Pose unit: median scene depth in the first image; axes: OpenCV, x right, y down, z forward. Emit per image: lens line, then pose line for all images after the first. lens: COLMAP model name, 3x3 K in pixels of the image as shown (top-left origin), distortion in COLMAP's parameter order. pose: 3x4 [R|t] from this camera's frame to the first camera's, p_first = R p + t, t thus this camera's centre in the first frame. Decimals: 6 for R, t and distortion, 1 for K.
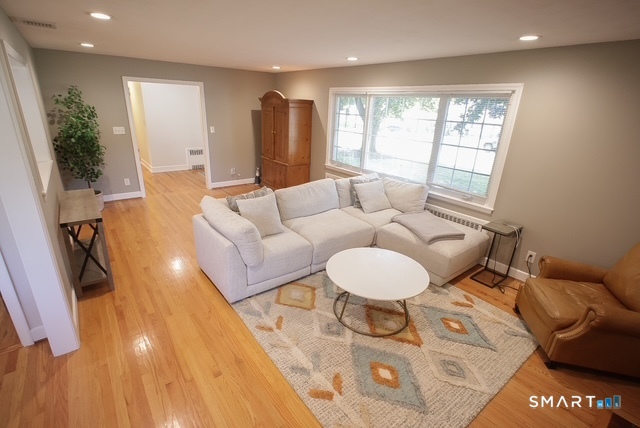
lens RADIAL K [[295.8, 0, 324.7], [0, 295.8, 217.4], [0, 0, 1]] dist [-0.016123, -0.000153]
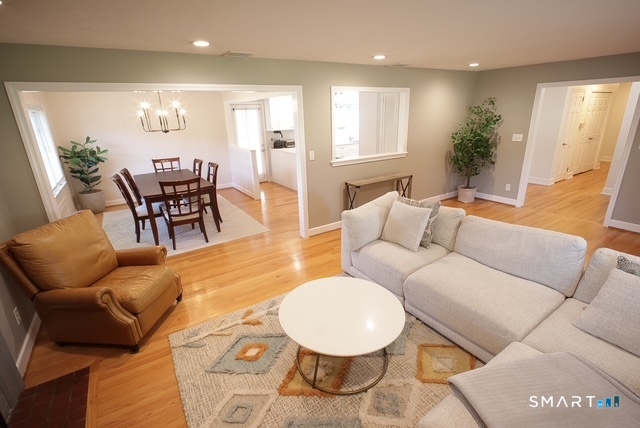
lens RADIAL K [[306.4, 0, 317.3], [0, 306.4, 213.7], [0, 0, 1]] dist [-0.017154, 0.001411]
pose [[-0.086782, 0.281015, -0.955772, 0.789045], [-0.327677, 0.897958, 0.293769, -0.245290], [0.940796, 0.338678, 0.014155, 0.723894]]
